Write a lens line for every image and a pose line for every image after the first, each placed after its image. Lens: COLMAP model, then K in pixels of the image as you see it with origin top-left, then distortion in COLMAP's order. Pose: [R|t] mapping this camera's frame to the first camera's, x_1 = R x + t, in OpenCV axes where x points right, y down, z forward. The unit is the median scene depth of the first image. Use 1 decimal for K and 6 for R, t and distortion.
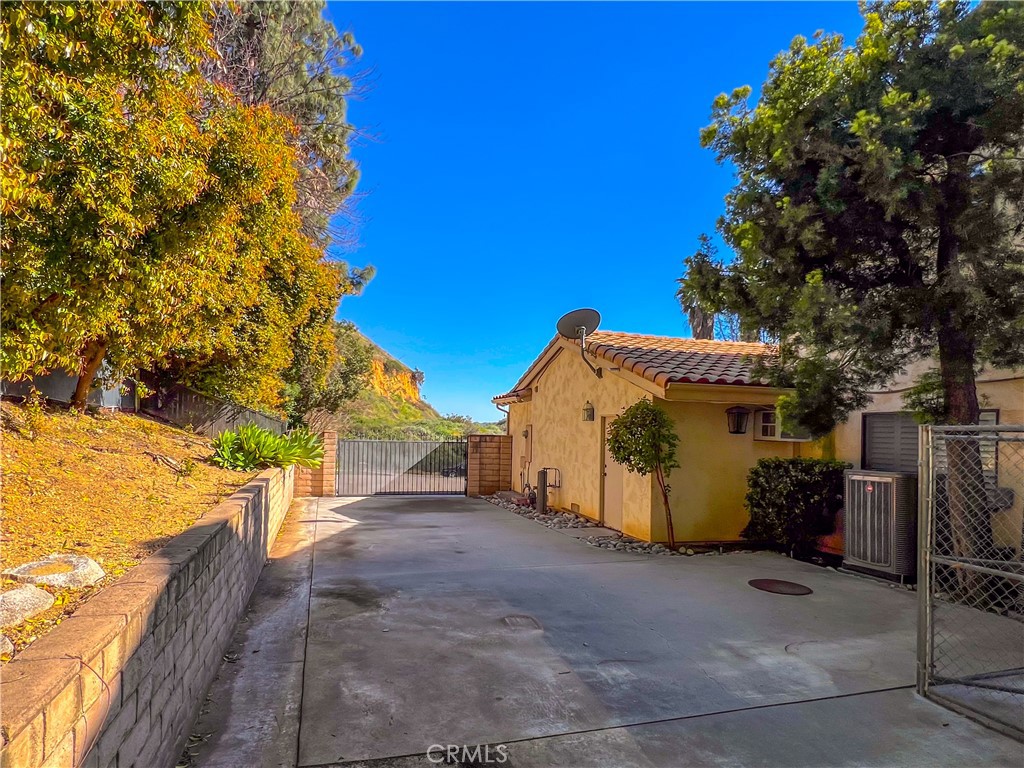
lens RADIAL K [[571.2, 0, 508.7], [0, 571.2, 401.9], [0, 0, 1]] dist [-0.000742, -0.000530]
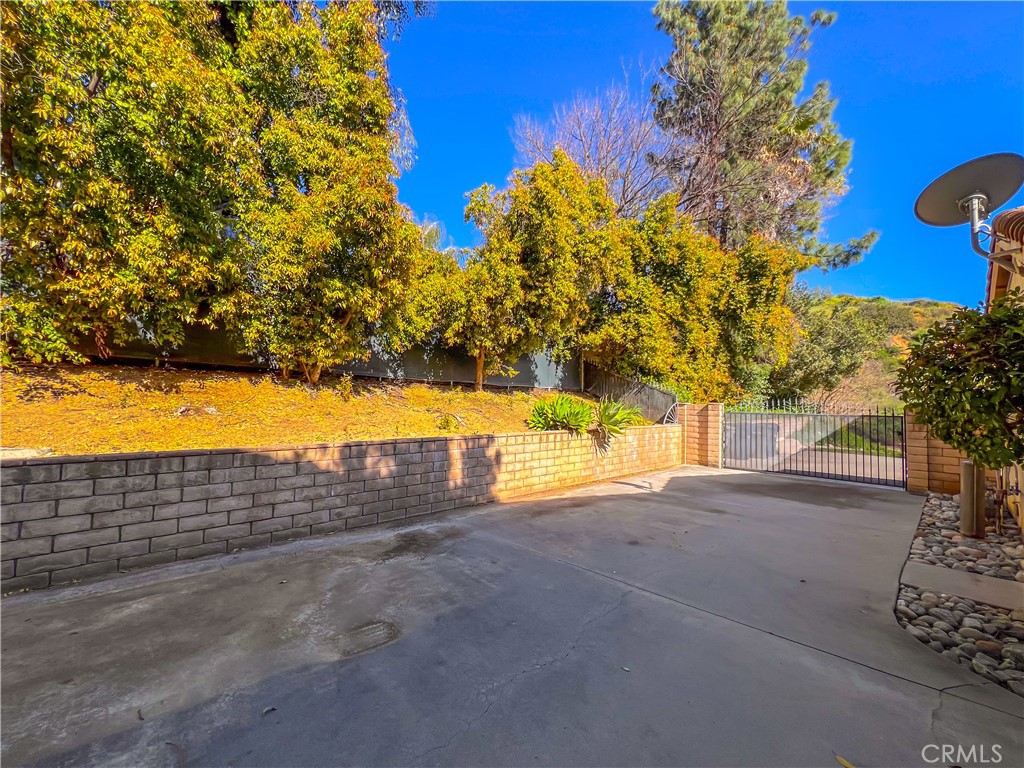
lens RADIAL K [[429.7, 0, 511.6], [0, 429.7, 389.0], [0, 0, 1]] dist [-0.003878, -0.000321]
pose [[0.443649, -0.045019, -0.895069, 0.521355], [0.040002, 0.998737, -0.030406, 0.084832], [0.895307, -0.022315, 0.444890, 0.807043]]
